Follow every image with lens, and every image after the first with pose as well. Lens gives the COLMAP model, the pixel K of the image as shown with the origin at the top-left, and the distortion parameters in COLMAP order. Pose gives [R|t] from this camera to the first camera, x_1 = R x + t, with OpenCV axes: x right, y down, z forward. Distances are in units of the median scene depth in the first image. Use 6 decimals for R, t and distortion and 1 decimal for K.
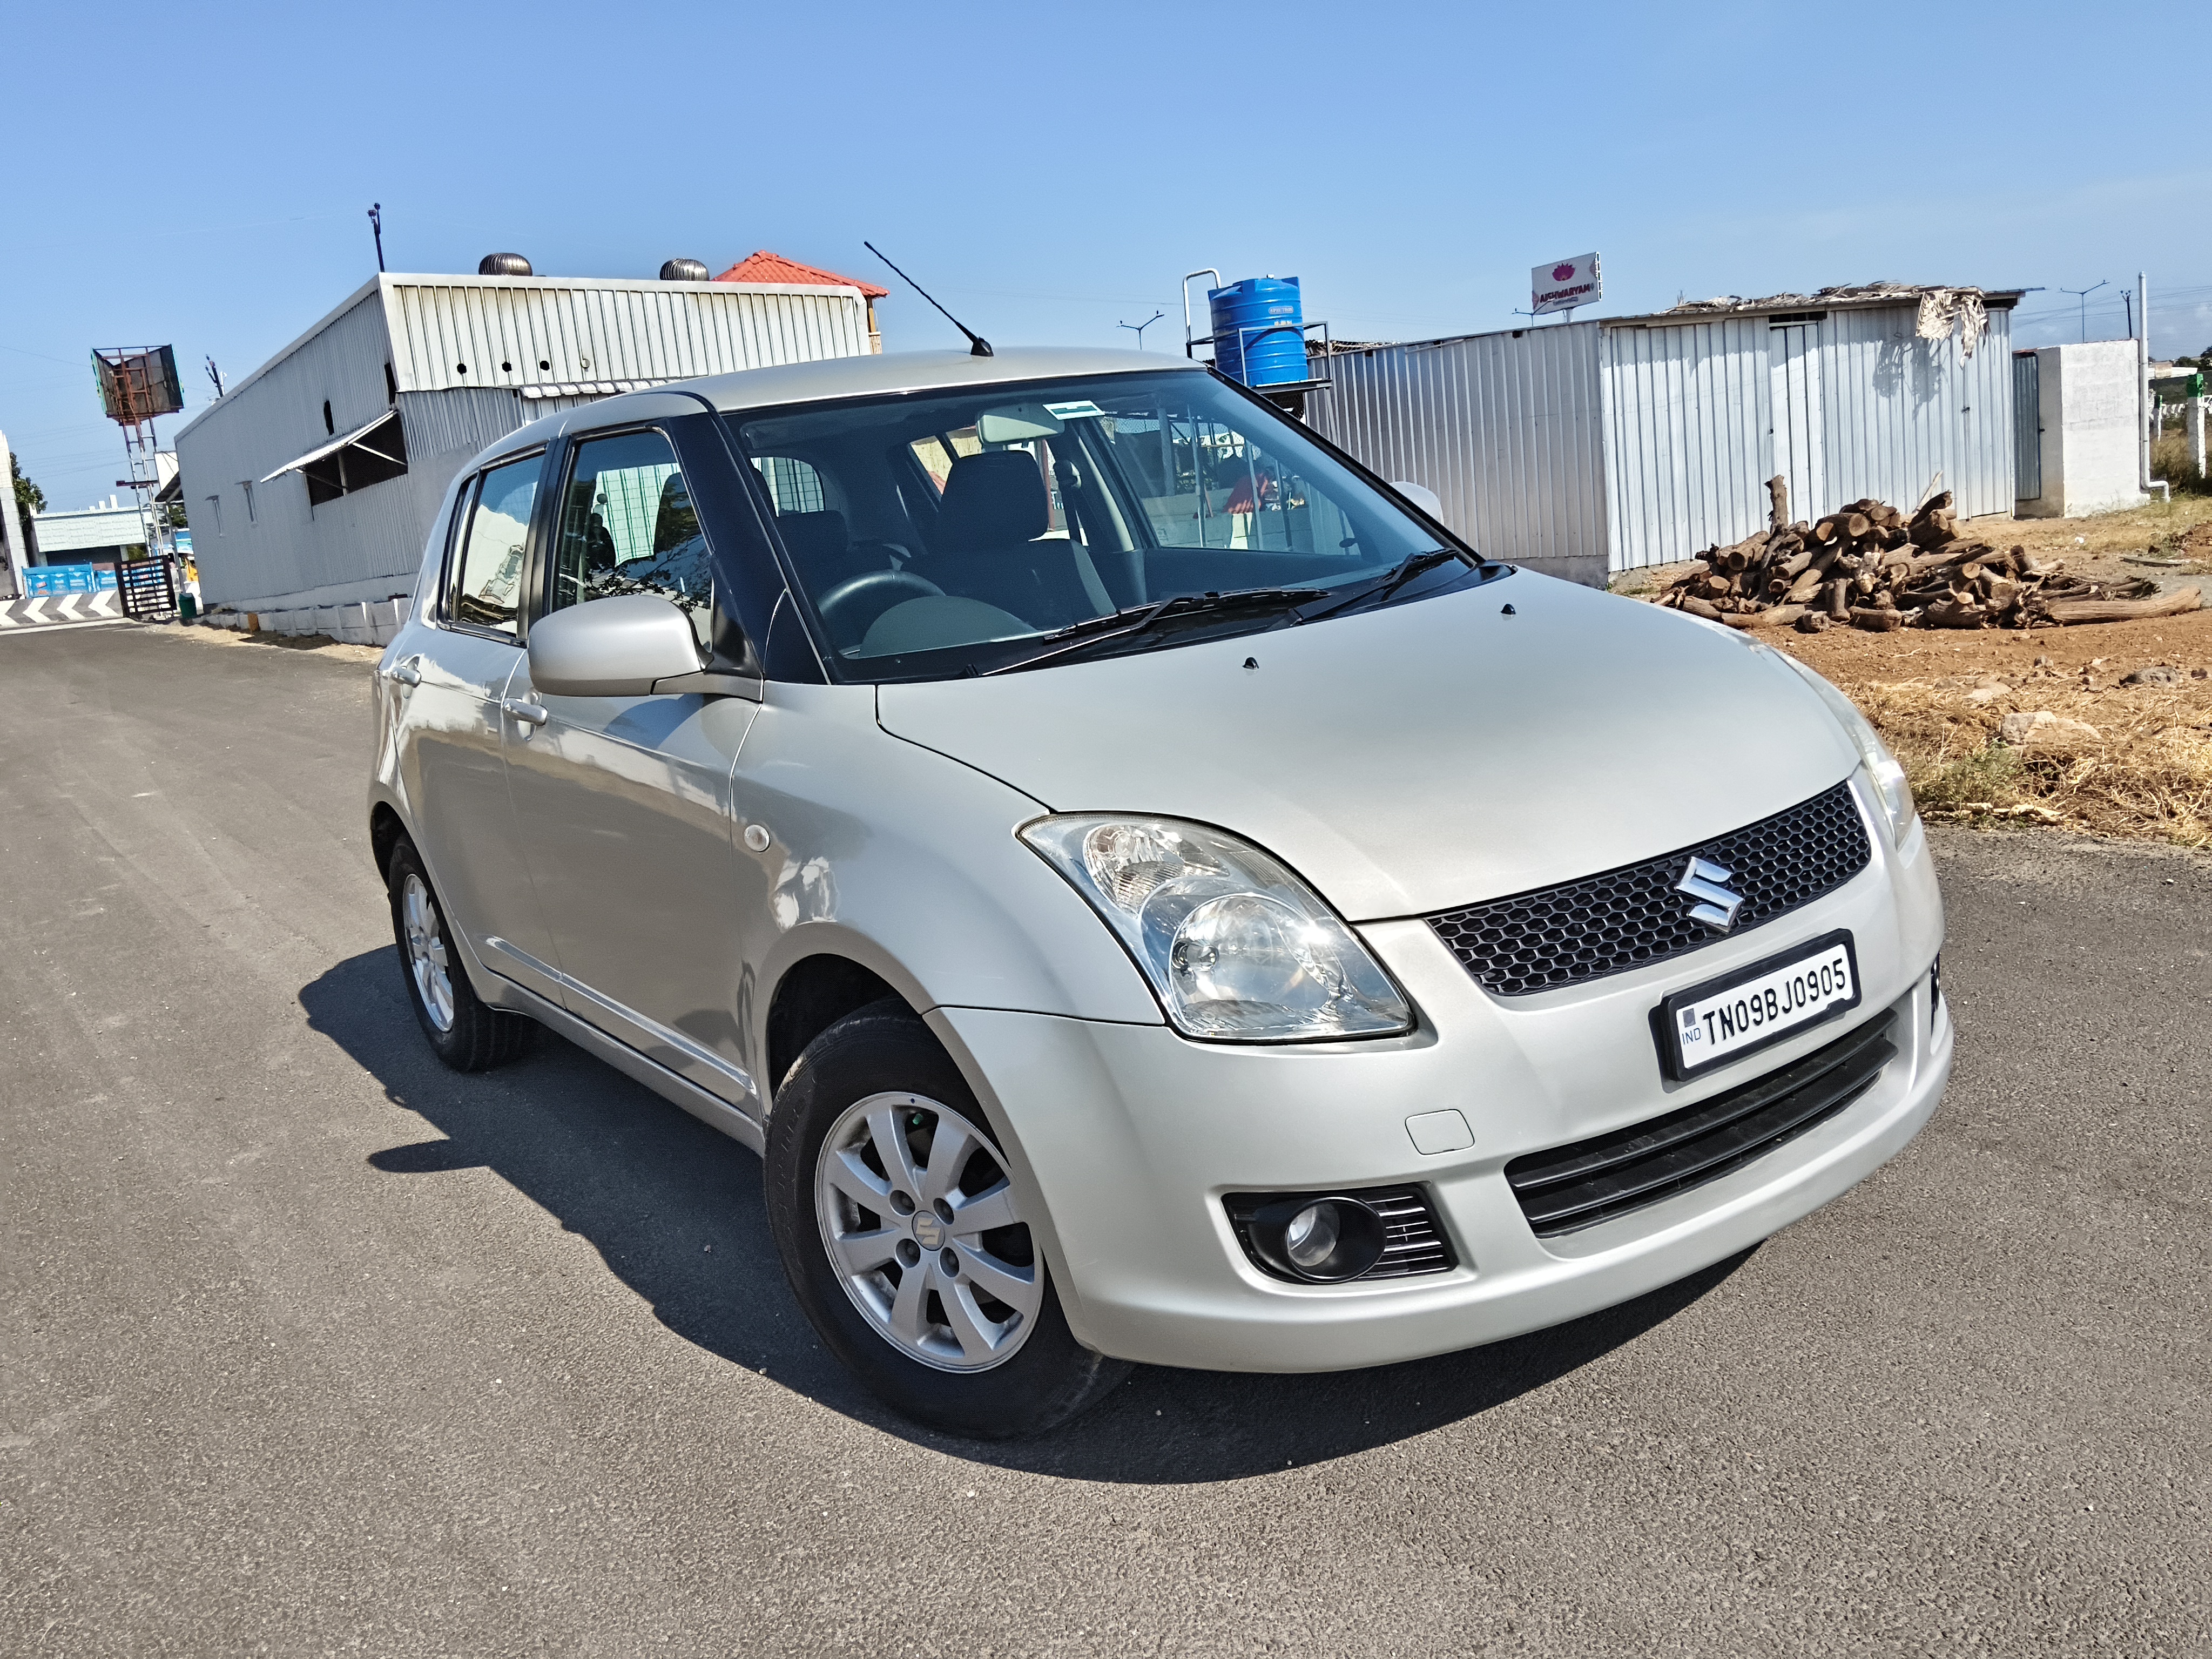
lens RADIAL K [[1889.0, 0, 1106.0], [0, 1889.0, 829.5], [0, 0, 1]] dist [0.029261, -0.027617]
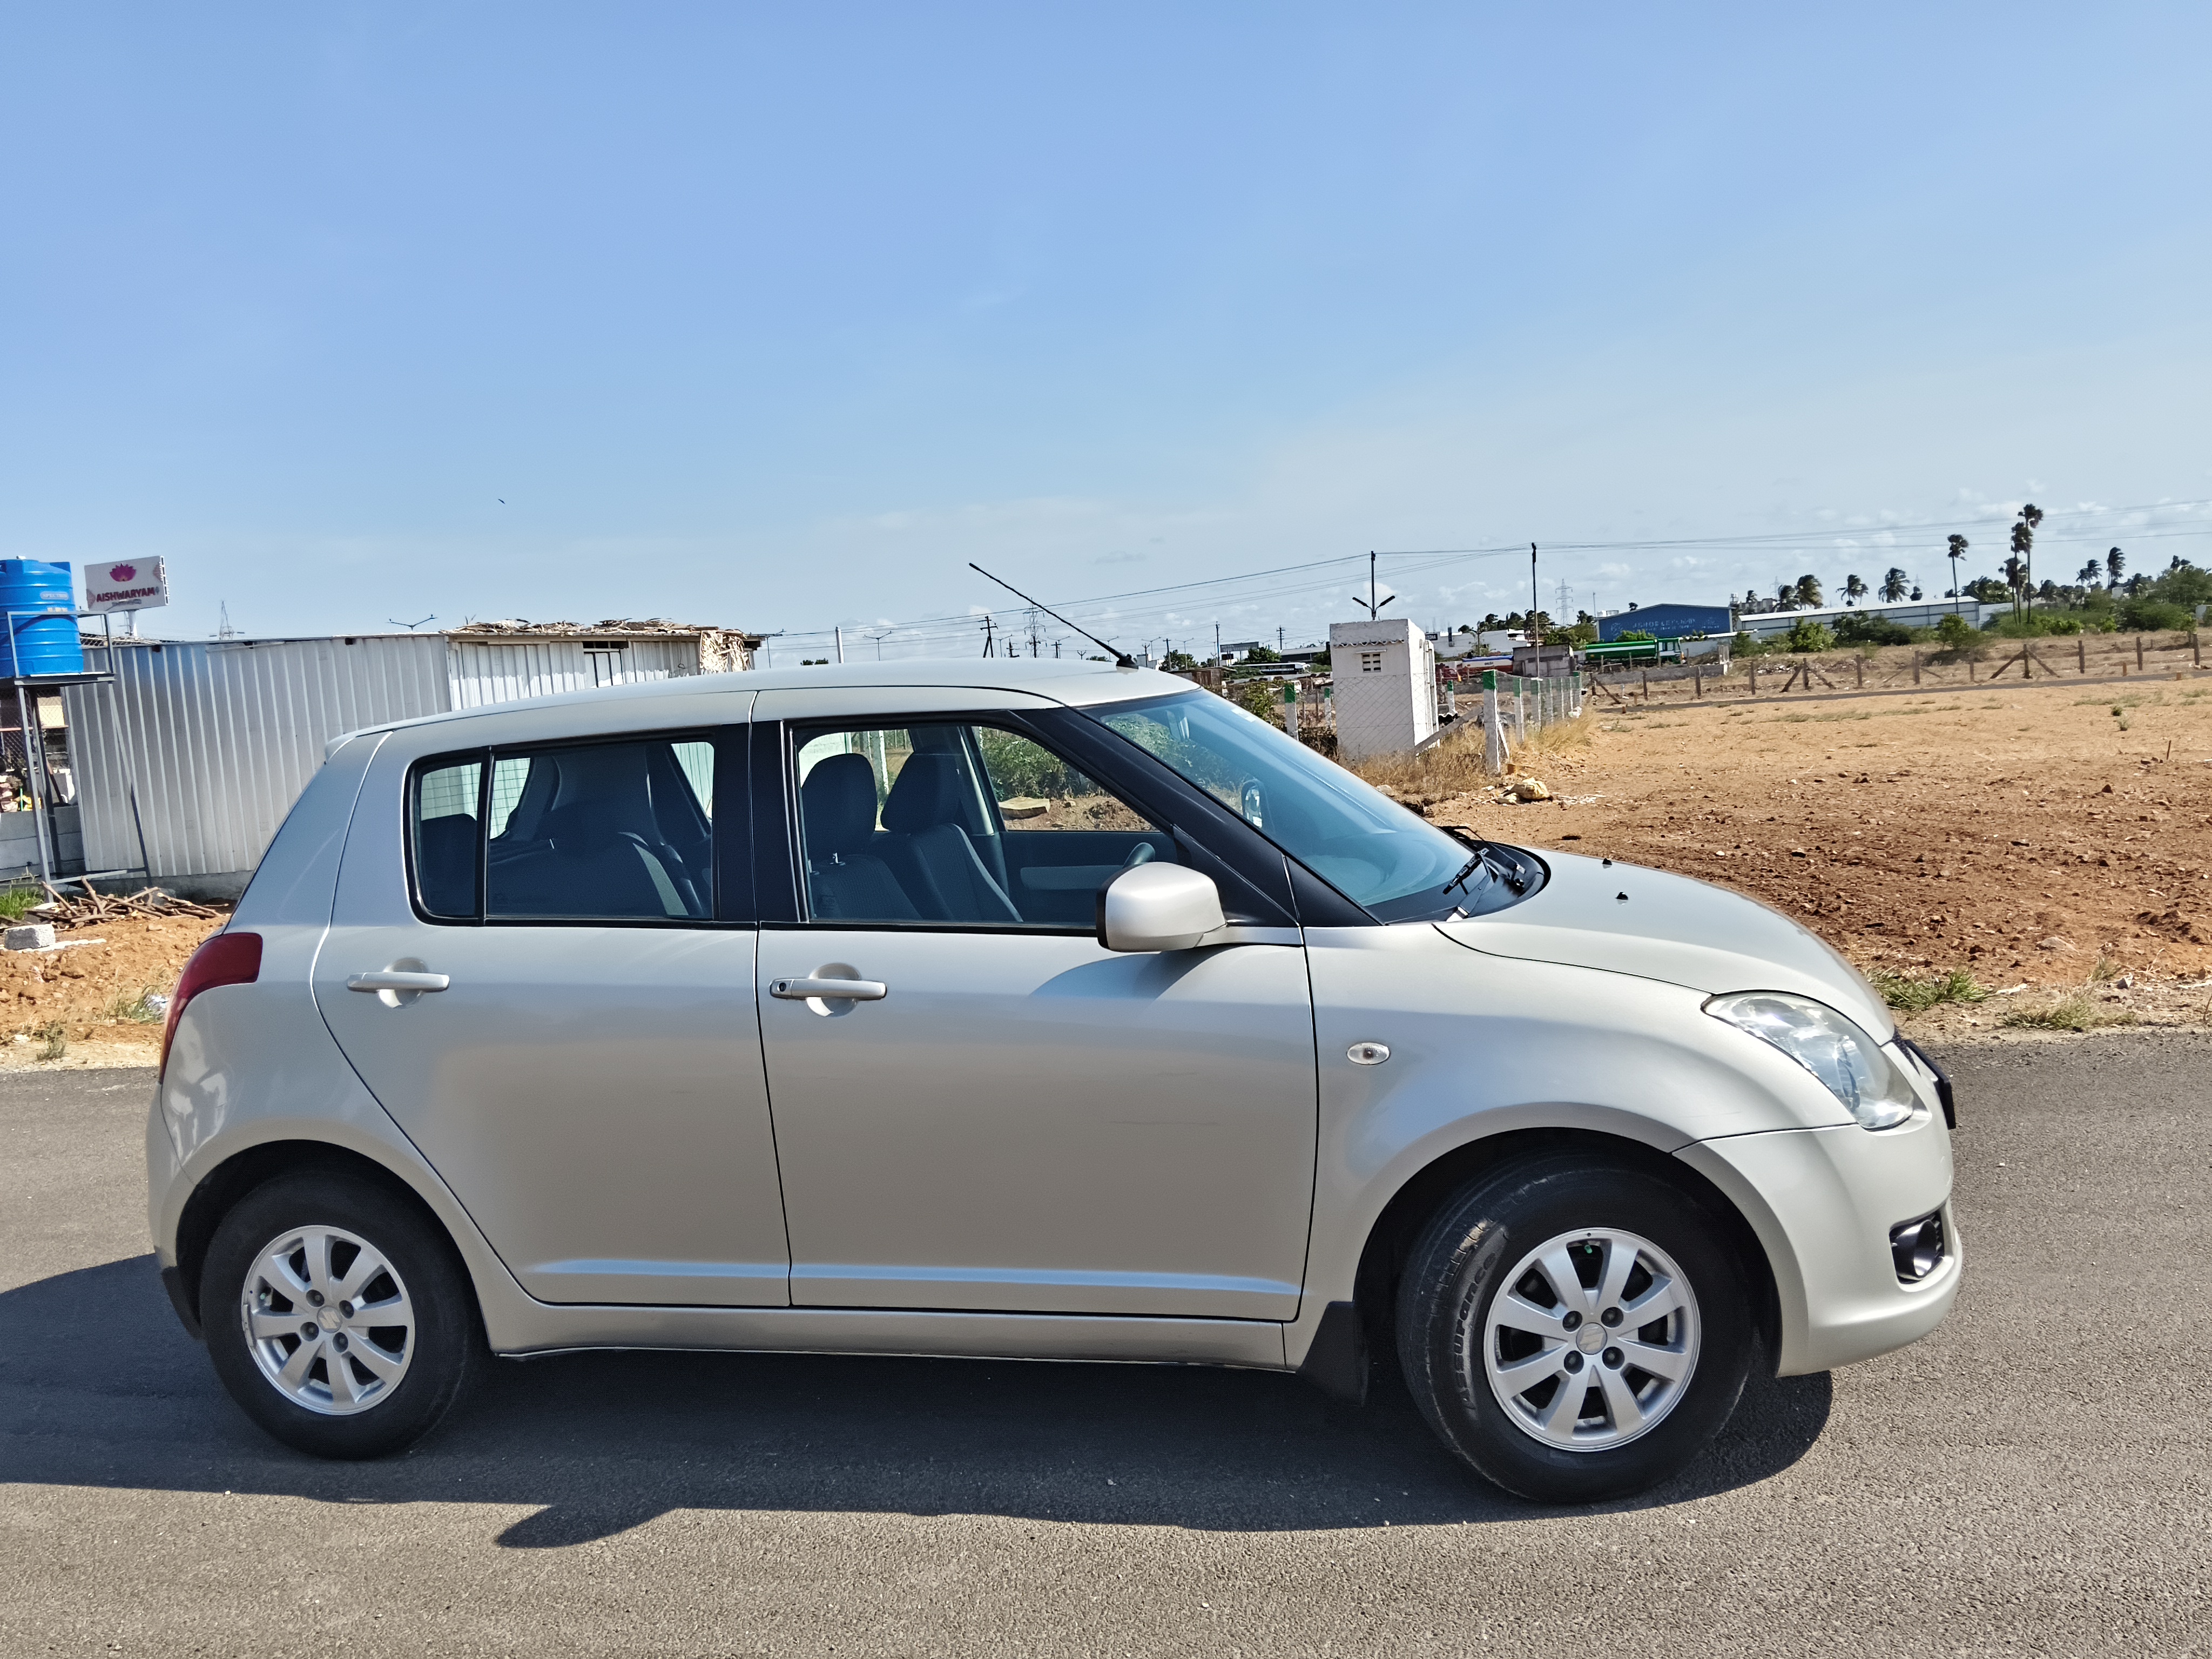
lens RADIAL K [[1889.0, 0, 1106.0], [0, 1889.0, 829.5], [0, 0, 1]] dist [0.029261, -0.027617]
pose [[0.716084, -0.001733, 0.698012, -0.909548], [0.115717, 0.986454, -0.116264, -0.012873], [-0.688355, 0.164026, 0.706585, 0.193628]]
